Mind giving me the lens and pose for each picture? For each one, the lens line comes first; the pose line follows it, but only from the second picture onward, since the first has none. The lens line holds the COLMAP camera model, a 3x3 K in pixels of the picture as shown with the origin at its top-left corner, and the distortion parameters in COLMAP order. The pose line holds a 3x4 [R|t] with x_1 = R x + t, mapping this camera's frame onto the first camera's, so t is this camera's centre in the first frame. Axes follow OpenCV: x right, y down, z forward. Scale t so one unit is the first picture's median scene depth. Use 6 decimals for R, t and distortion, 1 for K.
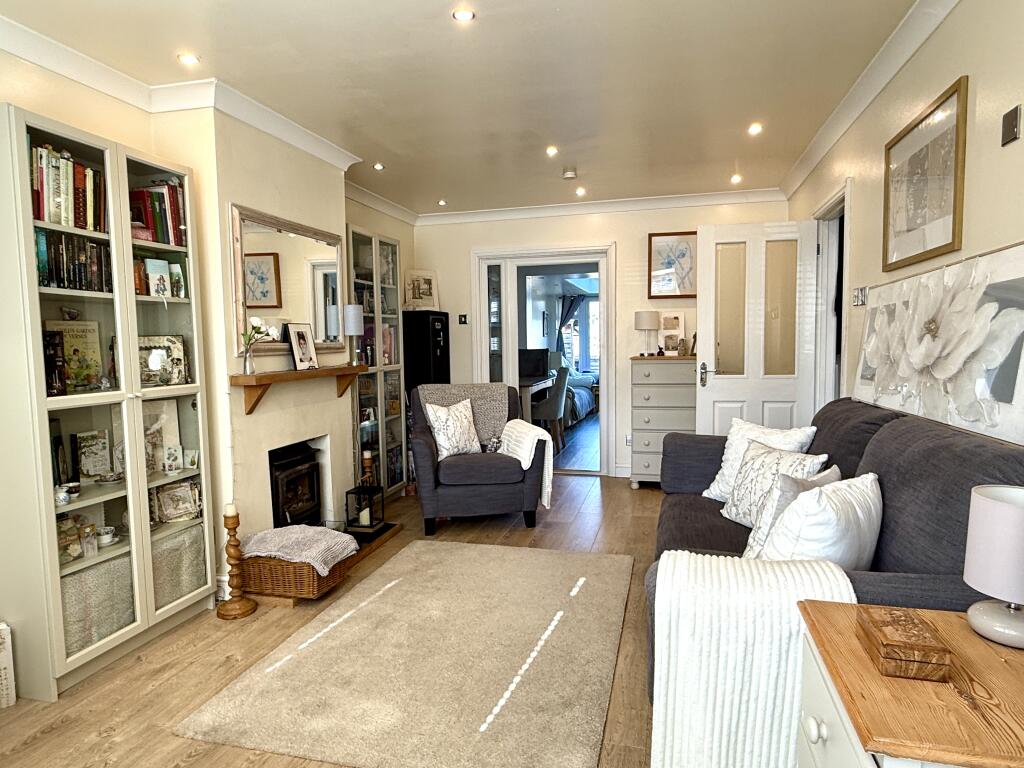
lens RADIAL K [[628.7, 0, 509.0], [0, 628.7, 390.6], [0, 0, 1]] dist [-0.000219, 0.000123]
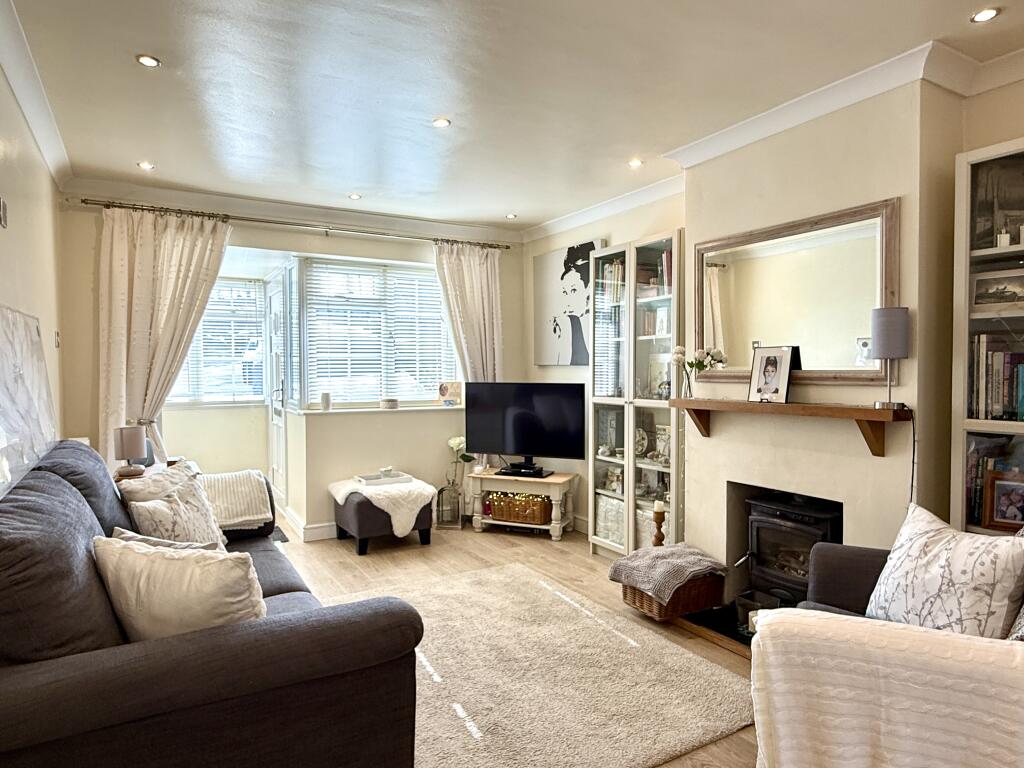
lens RADIAL K [[628.7, 0, 508.0], [0, 628.7, 382.6], [0, 0, 1]] dist [-0.000219, 0.000123]
pose [[-0.709434, 0.034093, -0.703947, 0.656492], [-0.039240, 0.995369, 0.087752, -0.154557], [0.703679, 0.089877, -0.704811, 1.745827]]
